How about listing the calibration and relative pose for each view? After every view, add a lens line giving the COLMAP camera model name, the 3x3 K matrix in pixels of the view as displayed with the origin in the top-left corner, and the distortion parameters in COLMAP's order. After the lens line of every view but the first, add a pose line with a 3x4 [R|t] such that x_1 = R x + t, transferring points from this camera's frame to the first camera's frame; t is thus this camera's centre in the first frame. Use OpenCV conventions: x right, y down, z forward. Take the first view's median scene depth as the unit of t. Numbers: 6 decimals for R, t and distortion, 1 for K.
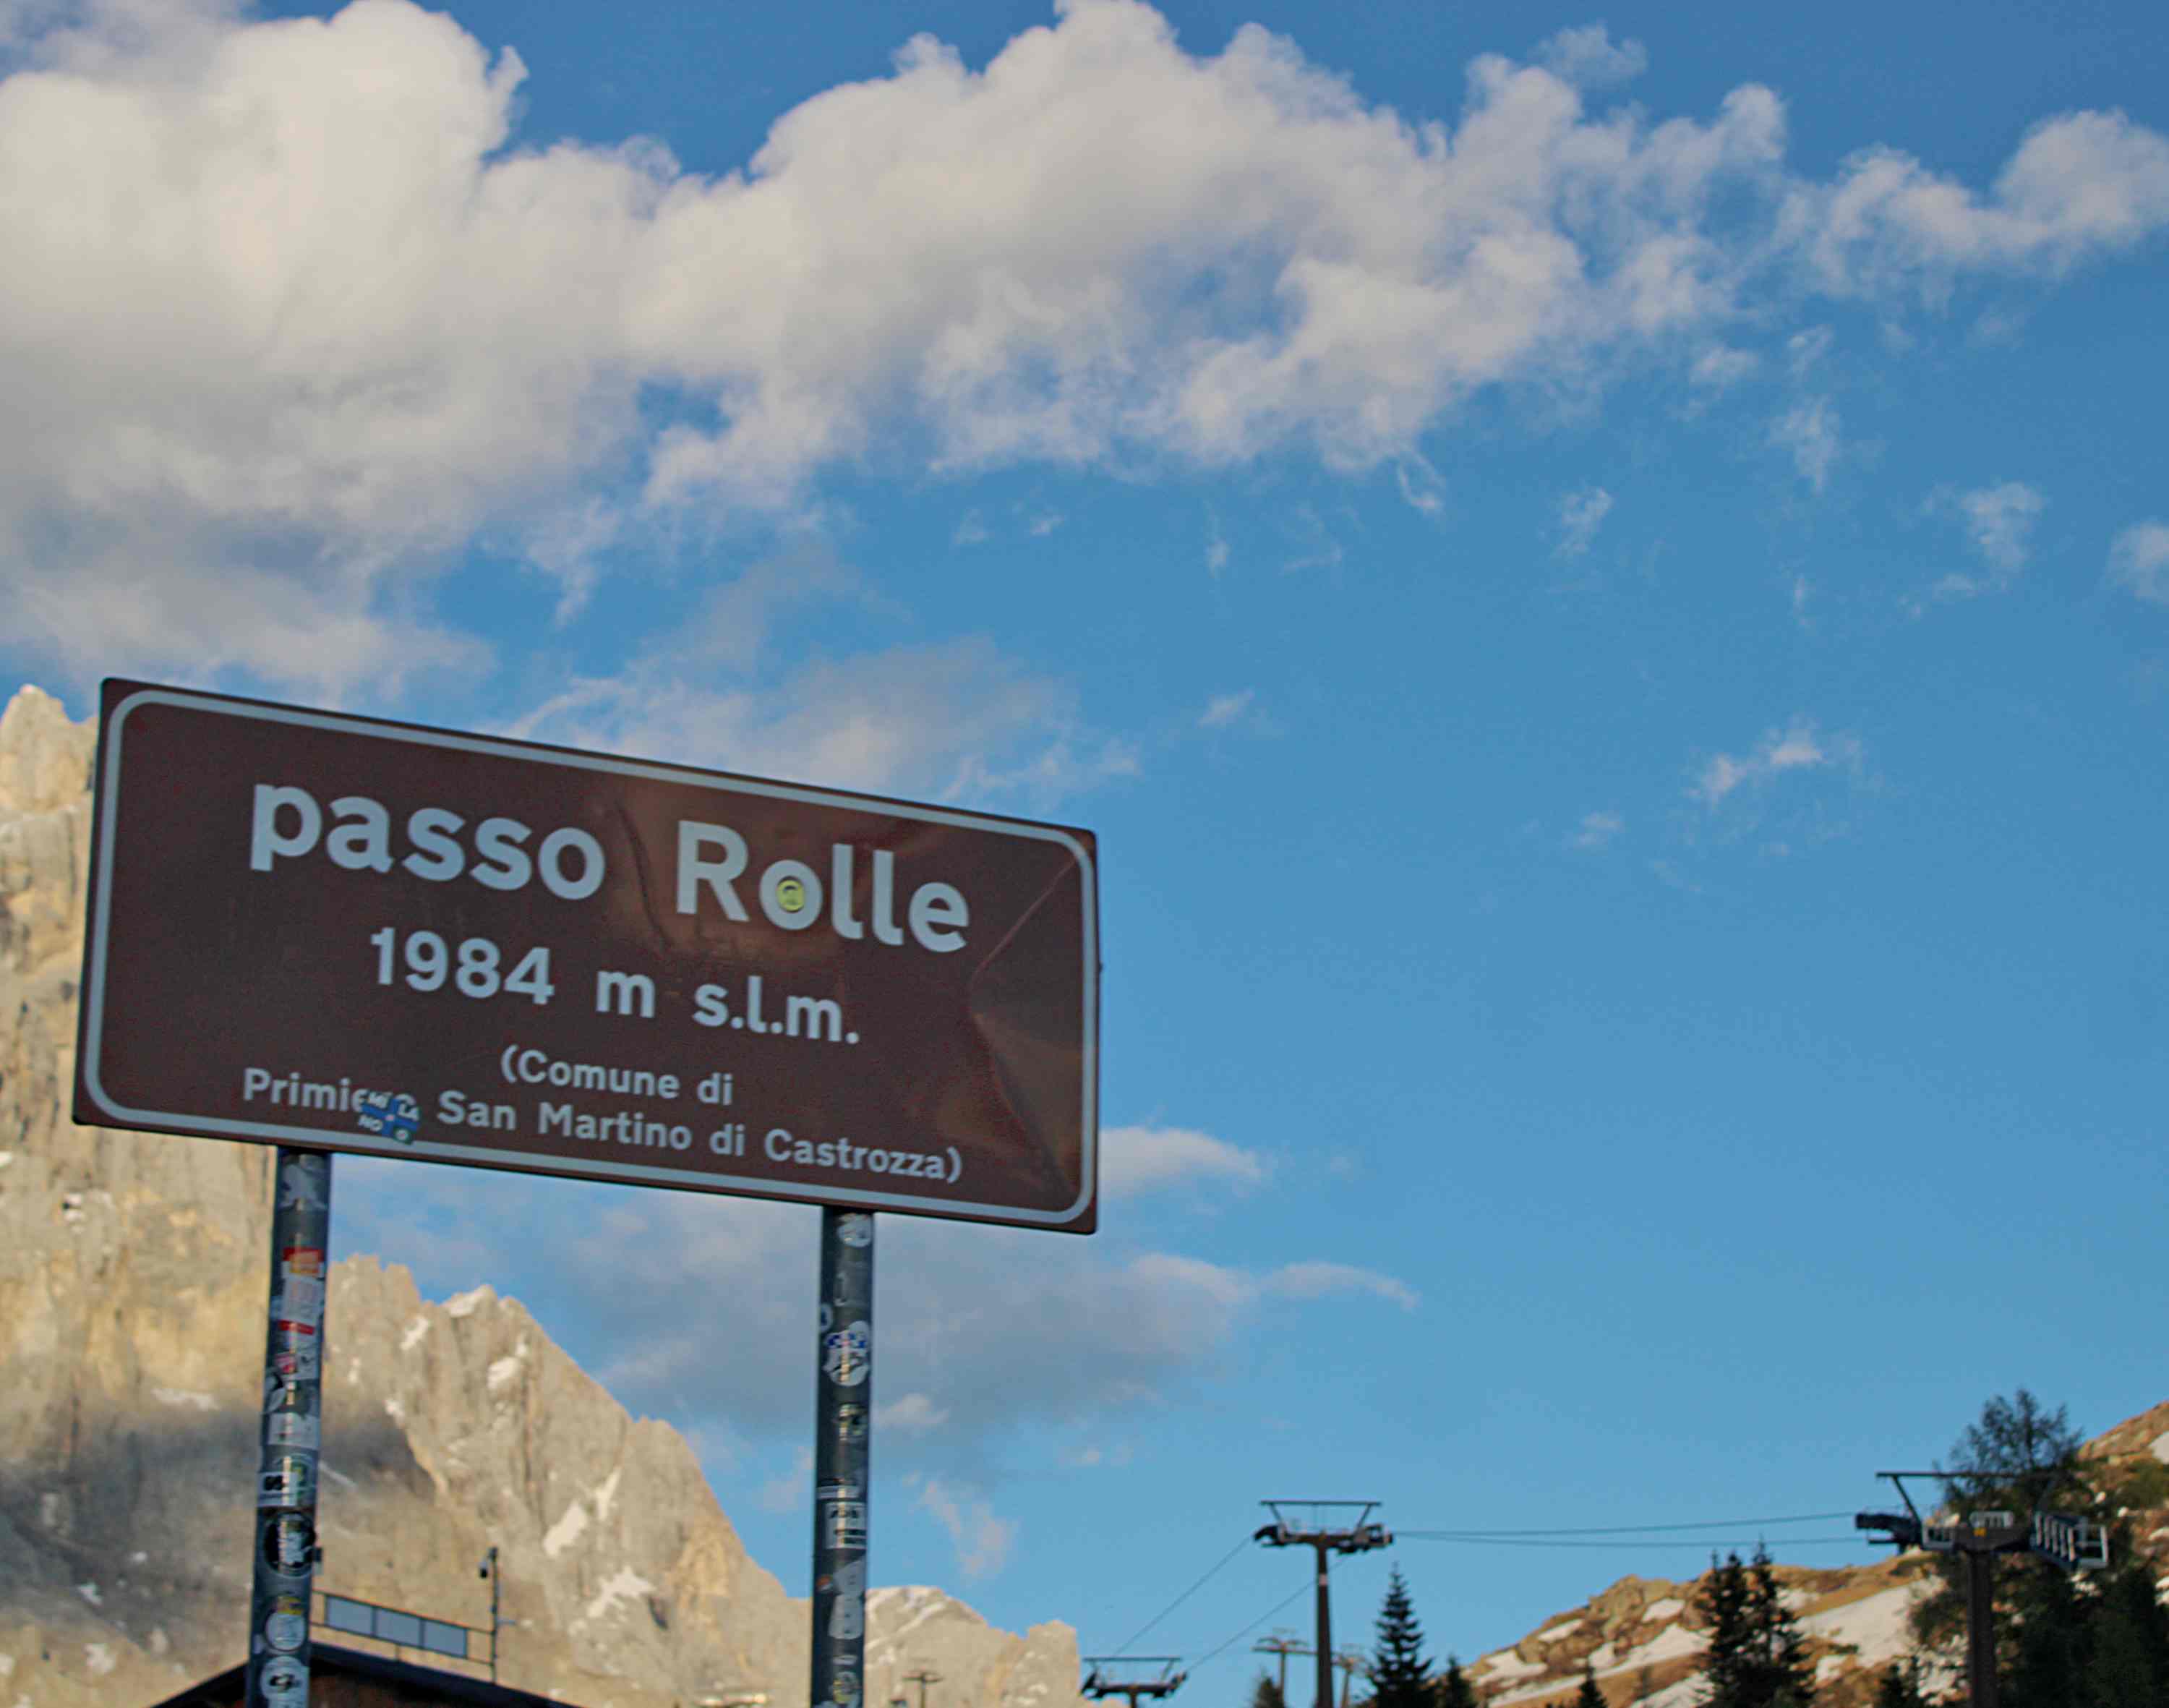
lens RADIAL K [[4222.7, 0, 1087.2], [0, 4222.7, 836.2], [0, 0, 1]] dist [0.015014, 0.000000]
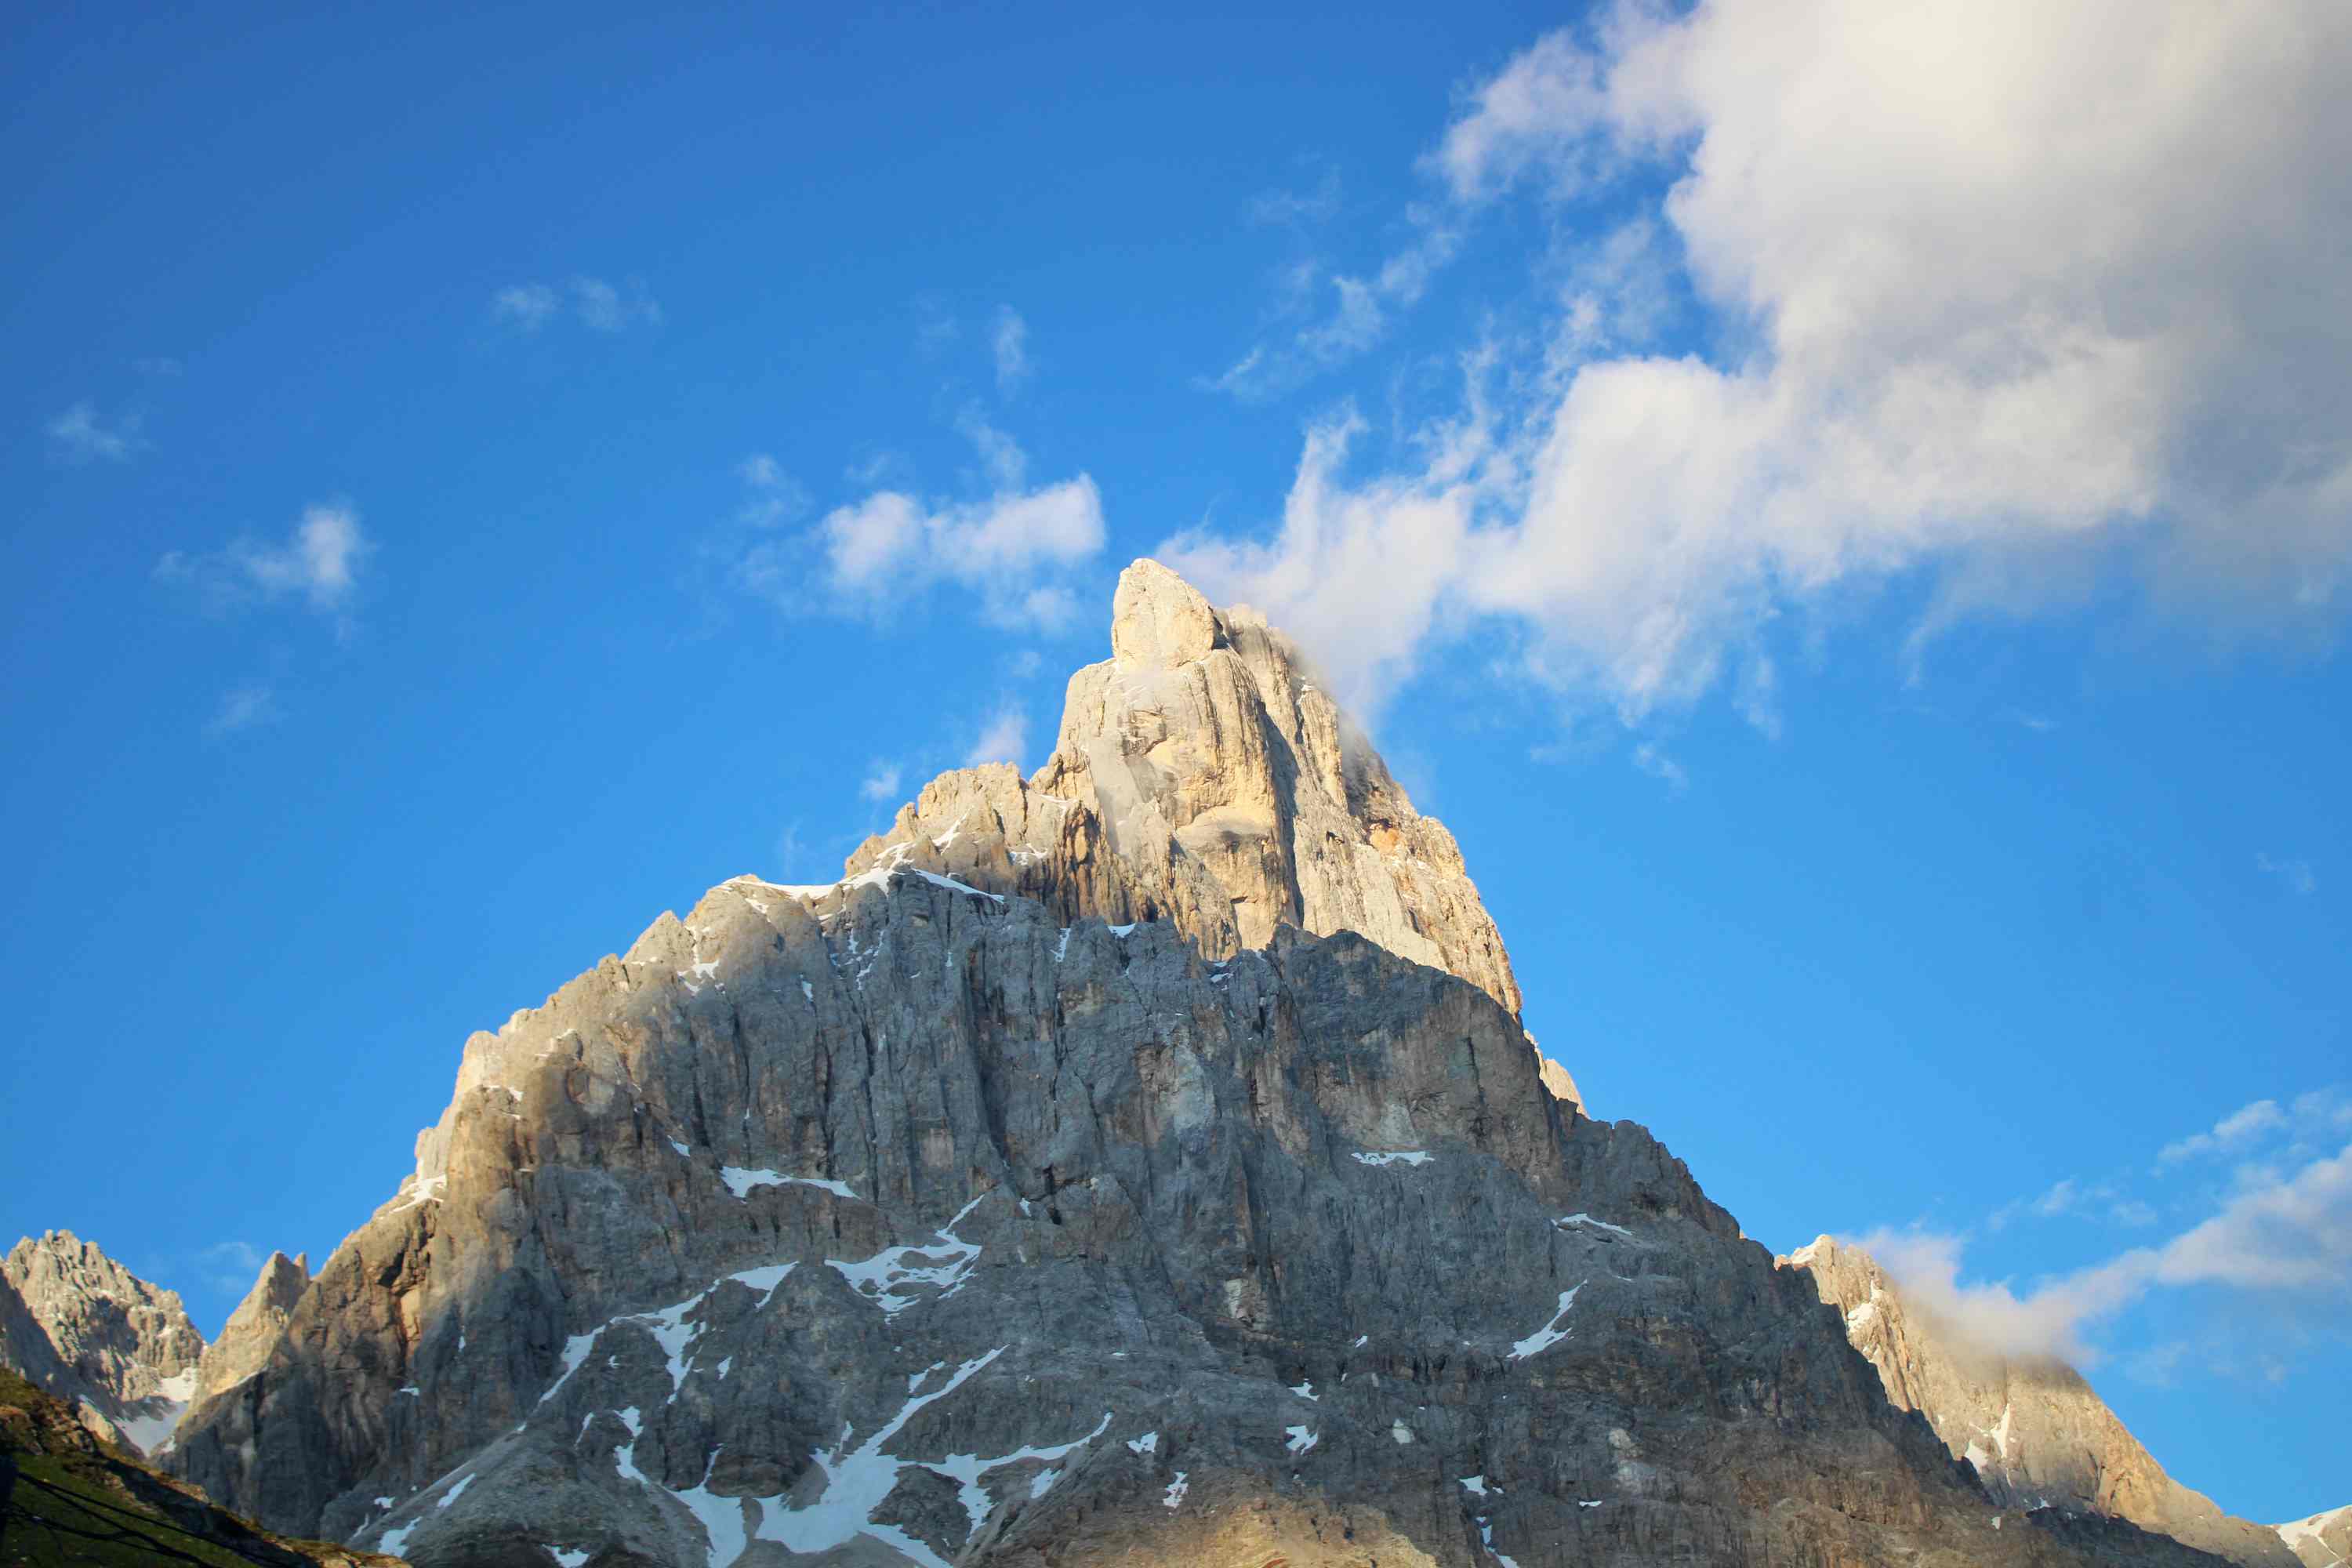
lens RADIAL K [[3161.5, 0, 1170.9], [0, 3161.5, 787.1], [0, 0, 1]] dist [-0.030419, 0.000000]
pose [[0.918167, -0.253605, -0.304390, -0.046882], [0.210204, 0.963059, -0.168318, 0.135378], [0.335832, 0.090560, 0.937558, 0.368417]]
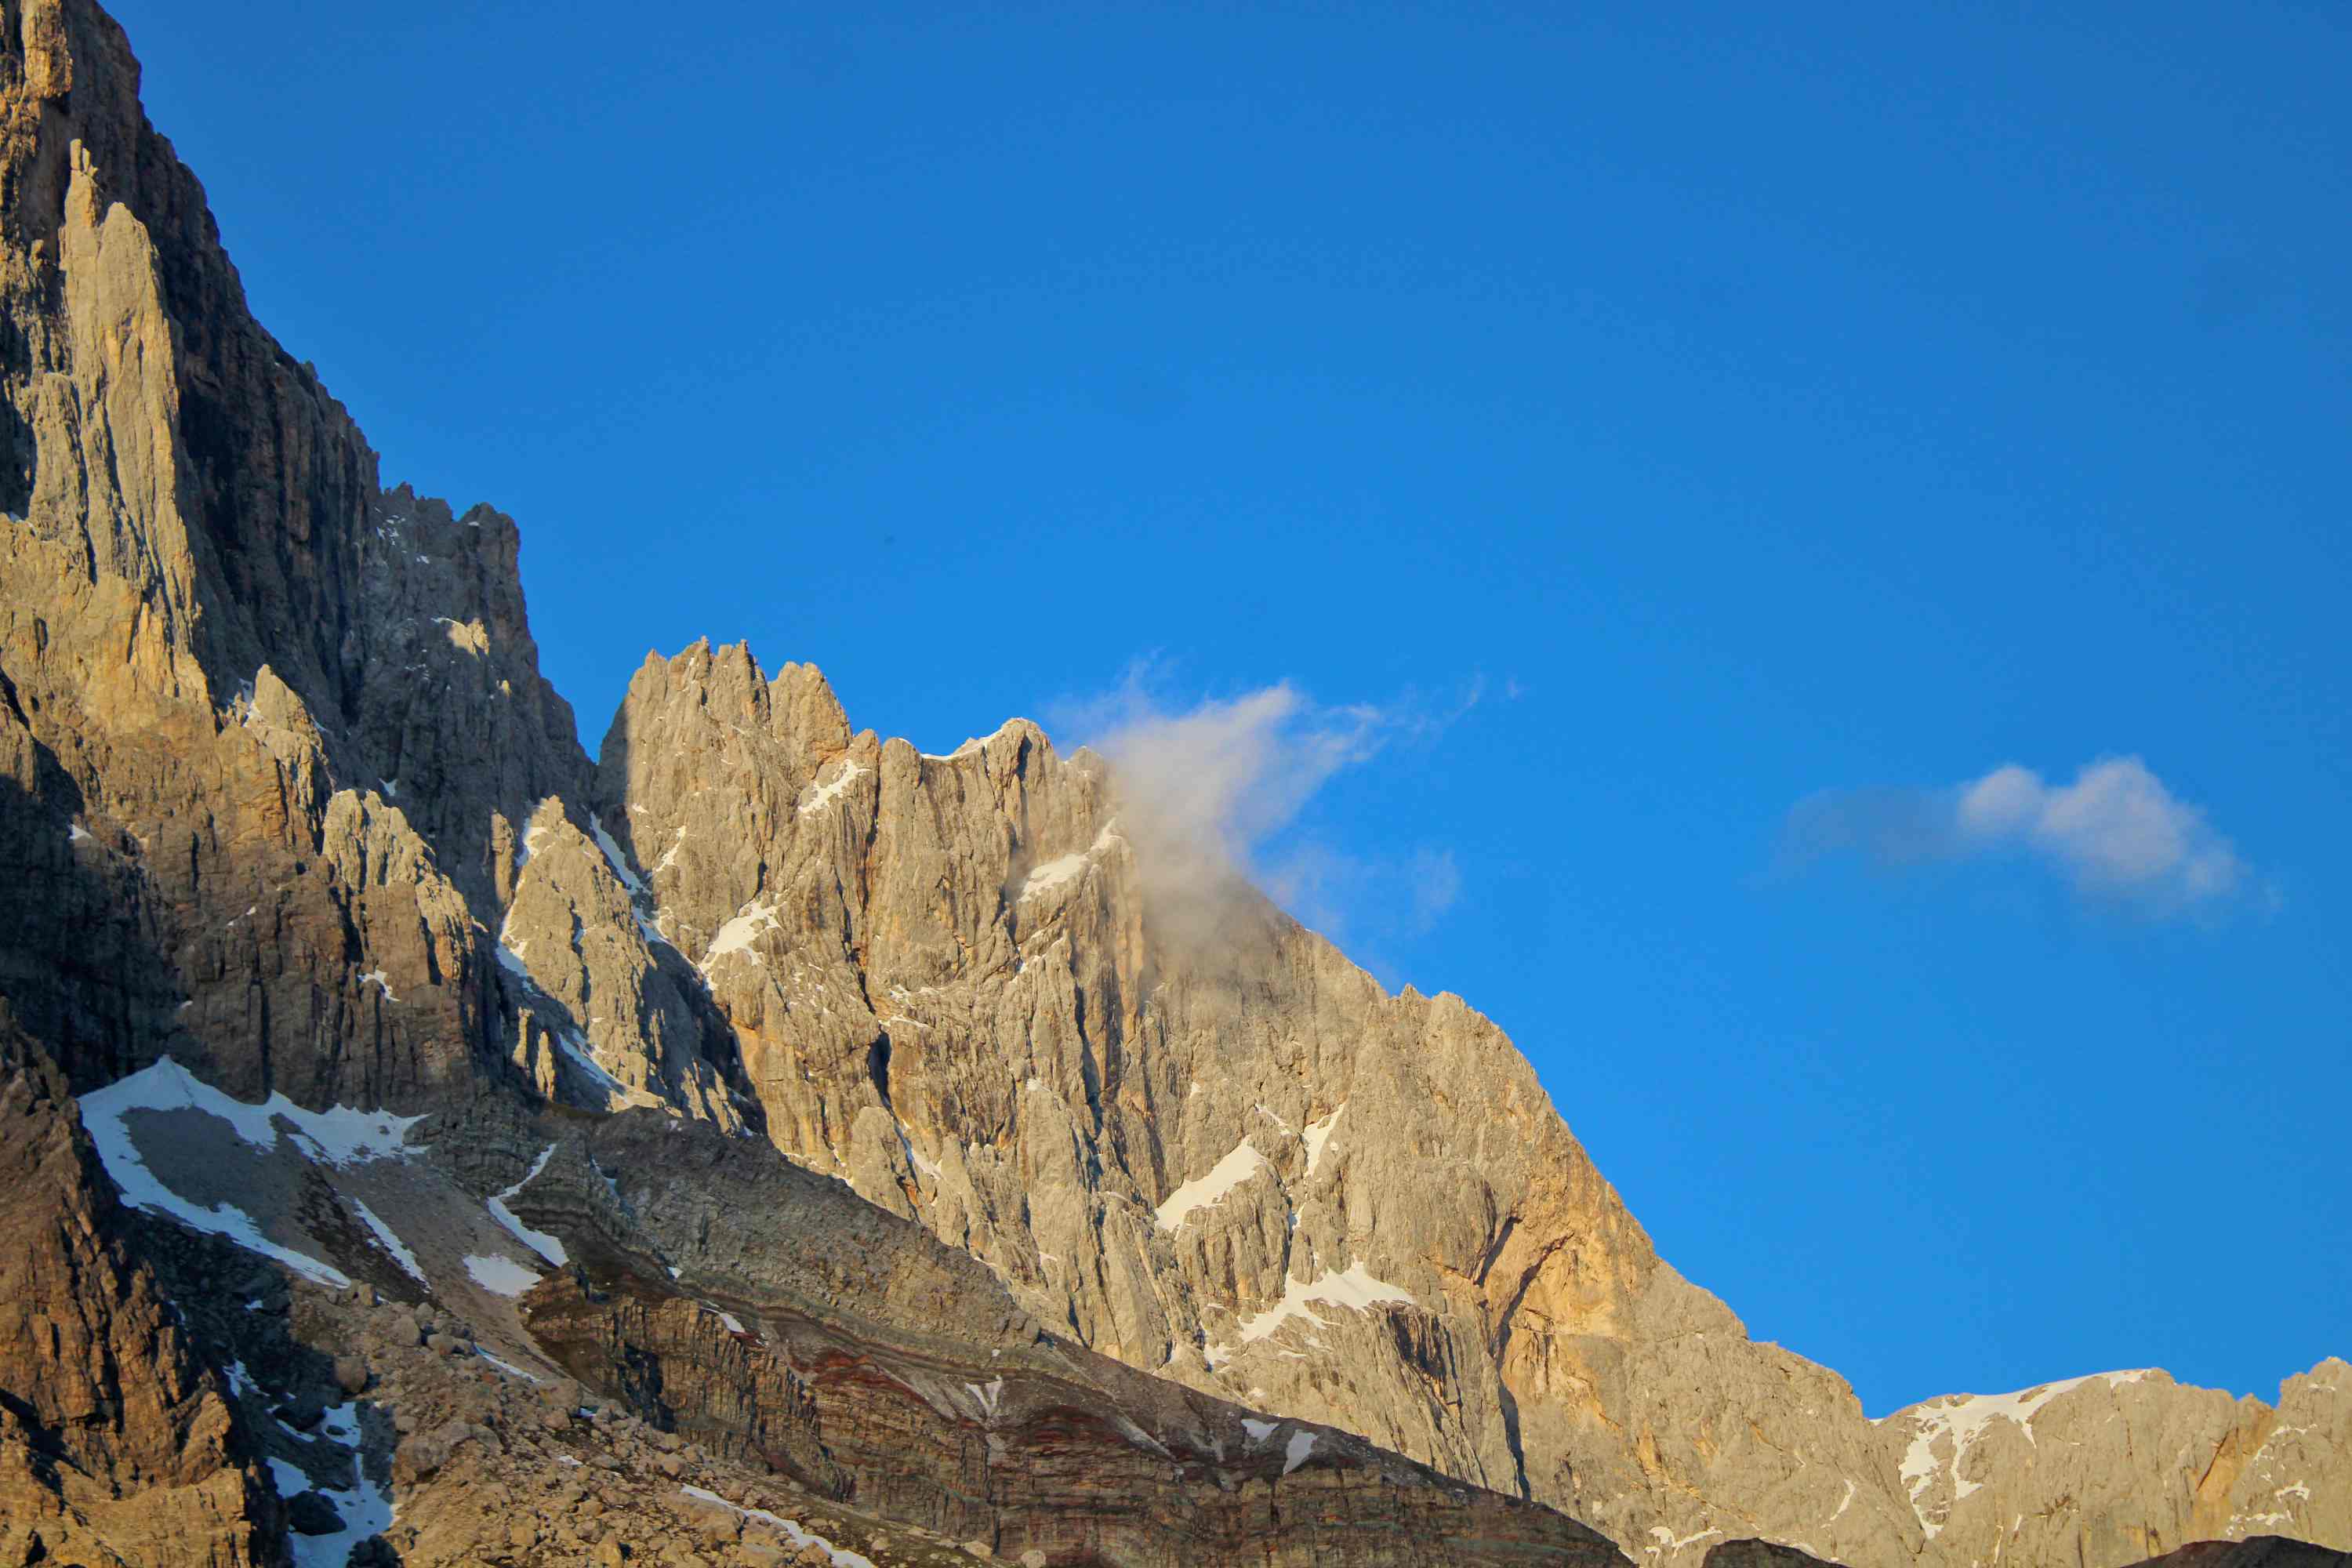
lens RADIAL K [[5548.6, 0, 1174.1], [0, 5548.6, 782.4], [0, 0, 1]] dist [0.057656, 0.000000]
pose [[0.941883, -0.115148, -0.315591, 0.112821], [0.103662, 0.993199, -0.053003, 0.208185], [0.319548, 0.017208, 0.947414, 0.529162]]
